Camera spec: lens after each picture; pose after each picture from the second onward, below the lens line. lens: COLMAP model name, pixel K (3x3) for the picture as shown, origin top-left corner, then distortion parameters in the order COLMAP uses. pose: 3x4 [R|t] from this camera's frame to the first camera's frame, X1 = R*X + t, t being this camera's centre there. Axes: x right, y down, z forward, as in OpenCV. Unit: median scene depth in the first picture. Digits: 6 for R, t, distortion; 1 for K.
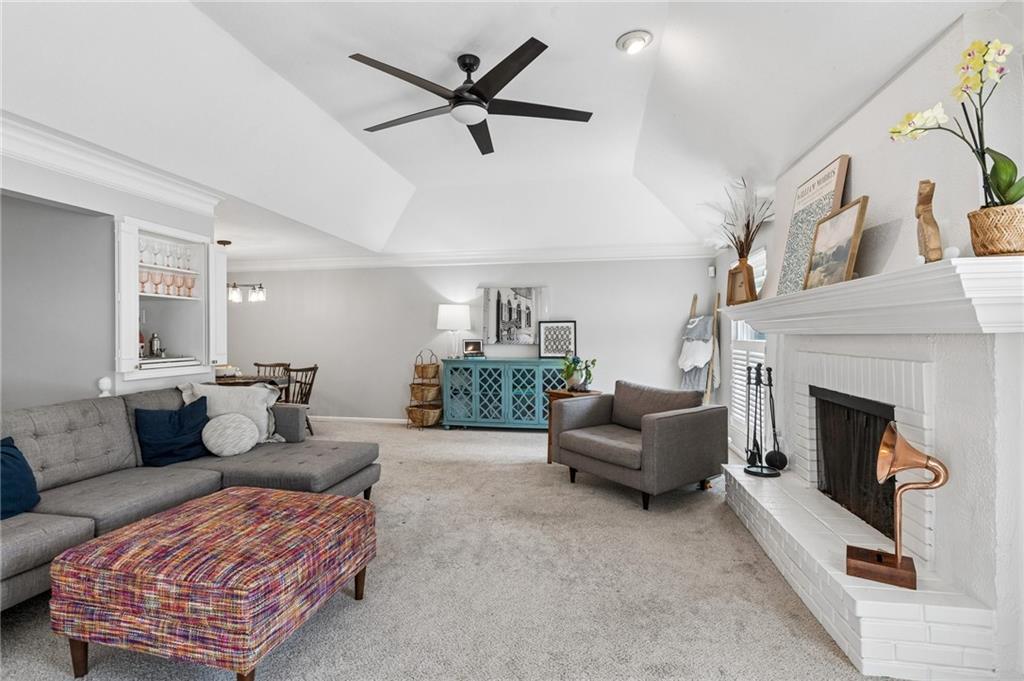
lens RADIAL K [[481.7, 0, 508.0], [0, 481.7, 337.9], [0, 0, 1]] dist [-0.001200, -0.000561]
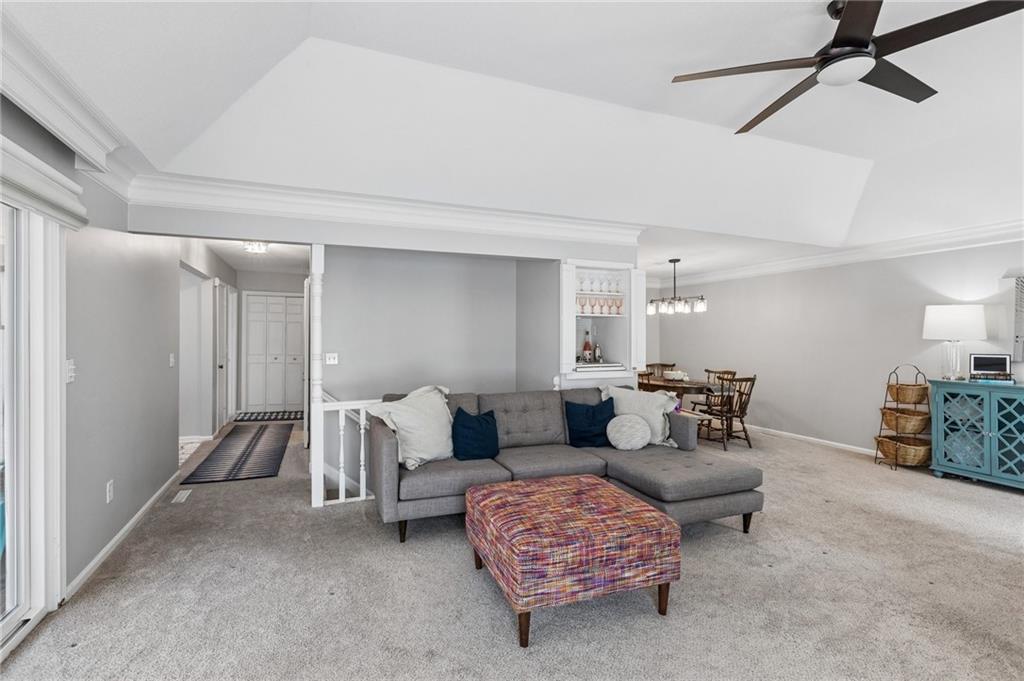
lens RADIAL K [[481.7, 0, 508.0], [0, 481.7, 337.9], [0, 0, 1]] dist [-0.001200, -0.000561]
pose [[0.543076, 0.005597, -0.839665, 0.279102], [-0.008889, 0.999960, 0.000916, -0.030700], [0.839637, 0.006966, 0.543104, 0.127004]]
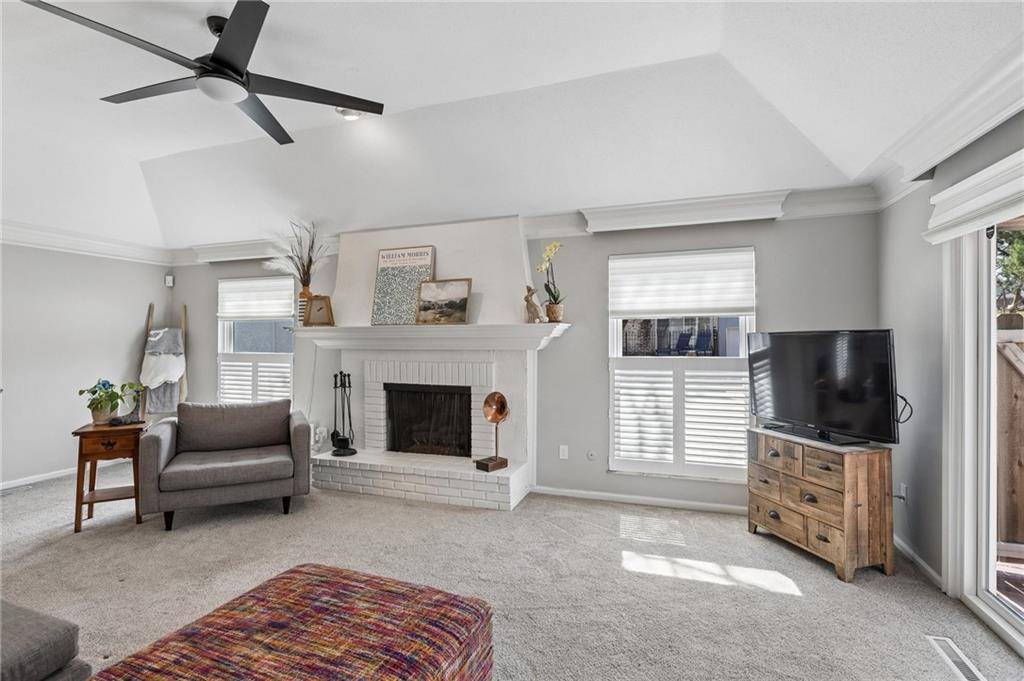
lens RADIAL K [[476.6, 0, 501.7], [0, 476.6, 340.9], [0, 0, 1]] dist [-0.001757, -0.000329]
pose [[0.172372, -0.005345, 0.985018, -0.799583], [0.009303, 0.999950, 0.003798, -0.035810], [-0.984988, 0.008509, 0.172413, 0.398508]]
